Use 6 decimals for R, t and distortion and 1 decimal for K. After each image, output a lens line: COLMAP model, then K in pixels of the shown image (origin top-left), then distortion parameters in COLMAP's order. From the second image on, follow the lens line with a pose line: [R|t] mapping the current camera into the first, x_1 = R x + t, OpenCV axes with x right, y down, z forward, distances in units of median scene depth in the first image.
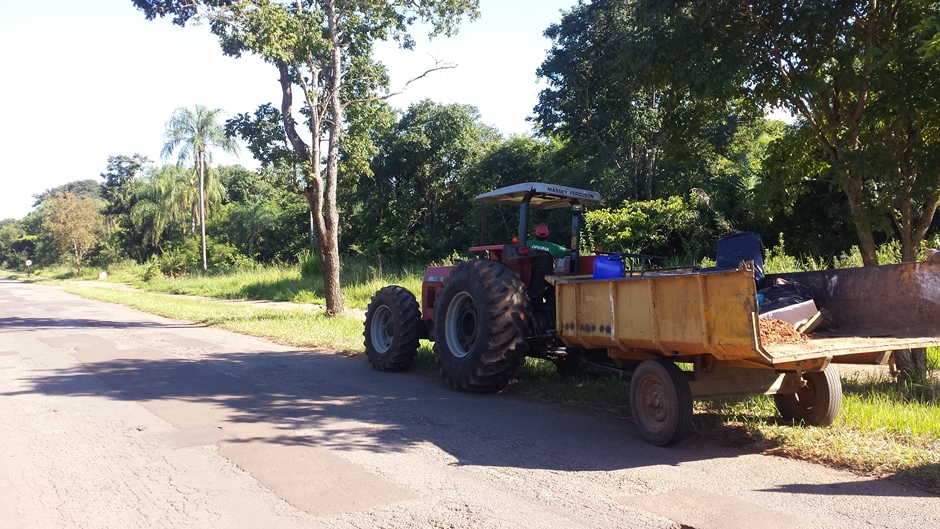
lens RADIAL K [[828.5, 0, 476.6], [0, 828.5, 265.8], [0, 0, 1]] dist [0.138262, -0.260121]
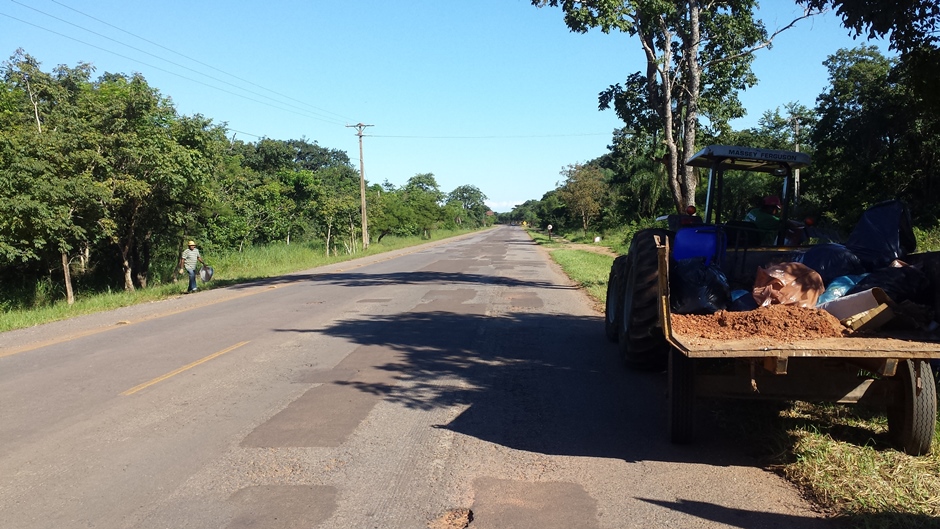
lens RADIAL K [[828.5, 0, 476.6], [0, 828.5, 265.8], [0, 0, 1]] dist [0.138262, -0.260121]
pose [[0.838392, 0.040634, -0.543551, 0.121808], [-0.019130, 0.998797, 0.045160, -0.002115], [0.544732, -0.027463, 0.838160, 0.033234]]
